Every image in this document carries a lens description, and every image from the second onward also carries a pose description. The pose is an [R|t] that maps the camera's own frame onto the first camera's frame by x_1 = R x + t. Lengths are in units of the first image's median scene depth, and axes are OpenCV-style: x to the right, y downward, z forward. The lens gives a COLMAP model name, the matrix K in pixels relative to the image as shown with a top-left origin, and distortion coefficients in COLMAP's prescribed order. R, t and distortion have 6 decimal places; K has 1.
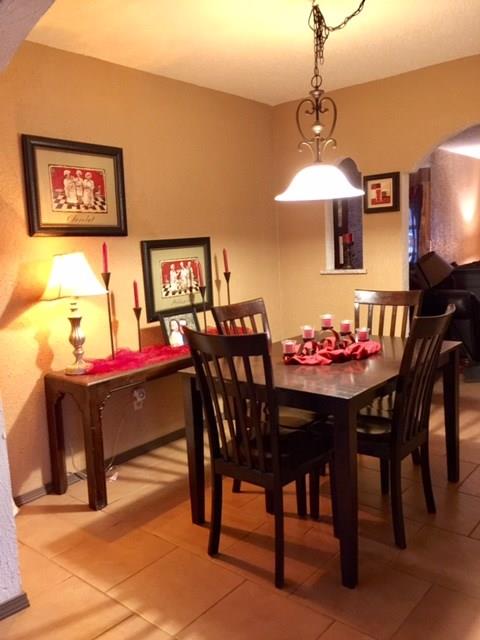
lens RADIAL K [[547.6, 0, 239.0], [0, 547.6, 322.4], [0, 0, 1]] dist [0.052359, -0.053723]
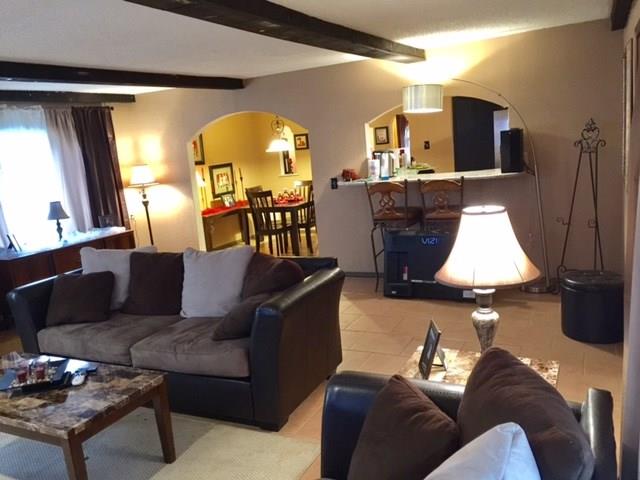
lens RADIAL K [[547.6, 0, 322.3], [0, 547.6, 241.4], [0, 0, 1]] dist [0.052359, -0.053723]
pose [[0.965657, -0.079087, 0.247491, -0.320920], [0.076273, 0.996867, 0.020953, 0.178493], [-0.248373, -0.001356, 0.968664, -1.531775]]
